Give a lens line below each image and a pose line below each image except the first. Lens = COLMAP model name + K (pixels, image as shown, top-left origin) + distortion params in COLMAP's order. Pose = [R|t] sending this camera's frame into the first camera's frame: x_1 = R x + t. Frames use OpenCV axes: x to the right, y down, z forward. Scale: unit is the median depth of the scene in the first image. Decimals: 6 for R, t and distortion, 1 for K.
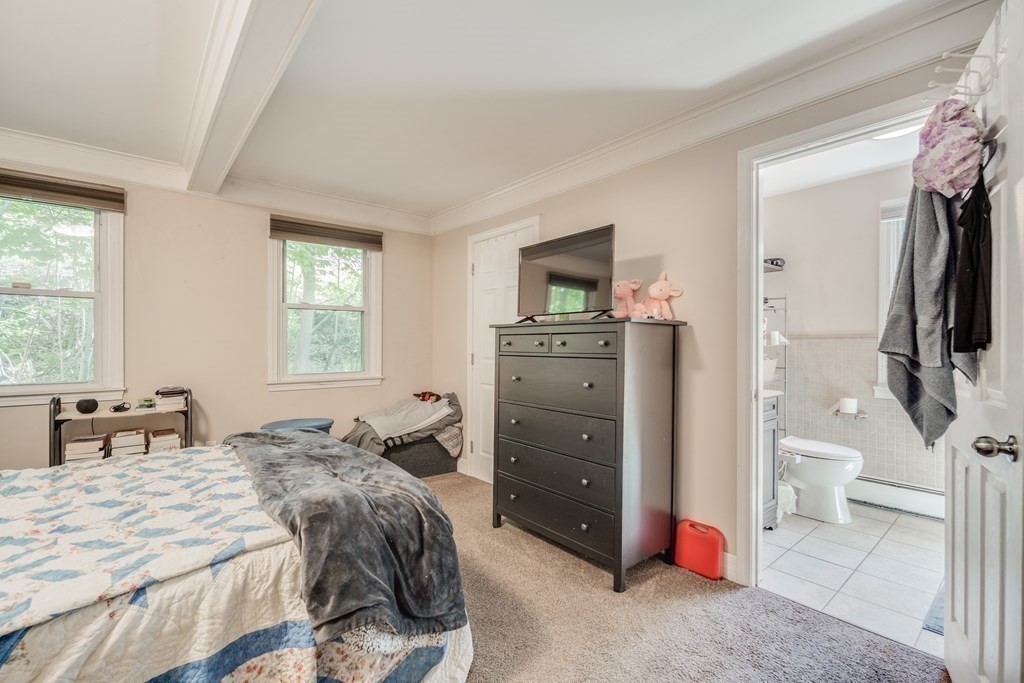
lens RADIAL K [[452.9, 0, 508.9], [0, 452.9, 344.4], [0, 0, 1]] dist [0.003407, 0.000611]
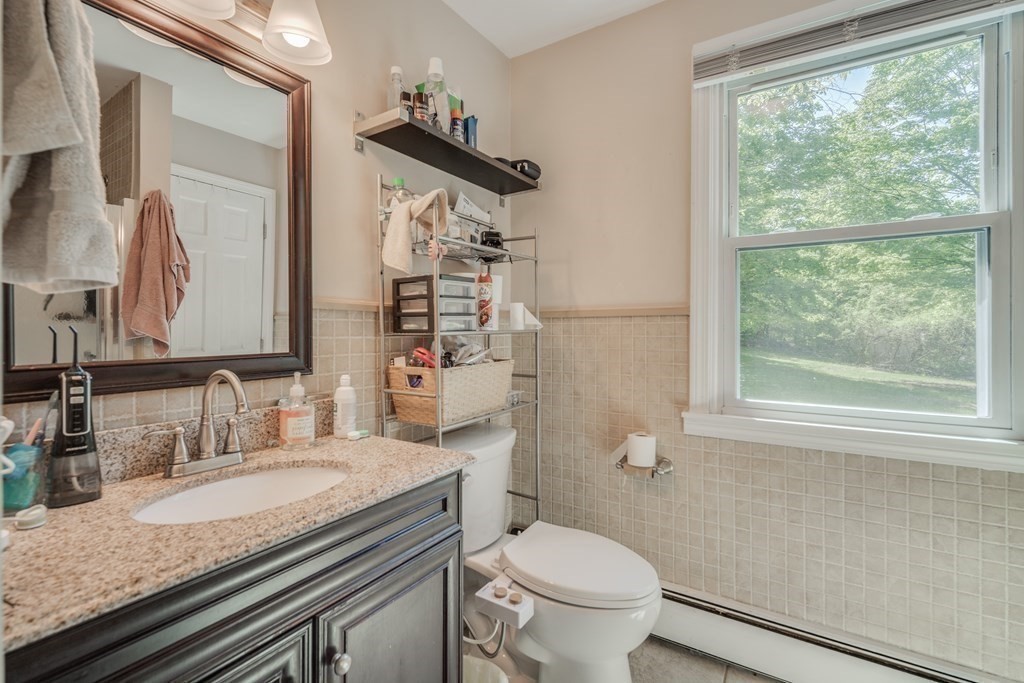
lens RADIAL K [[452.9, 0, 515.4], [0, 452.9, 334.3], [0, 0, 1]] dist [0.003407, 0.000611]
pose [[0.950102, -0.004458, 0.311909, 0.444279], [0.004031, 0.999990, 0.002012, 0.004222], [-0.311914, -0.000654, 0.950110, 0.547274]]
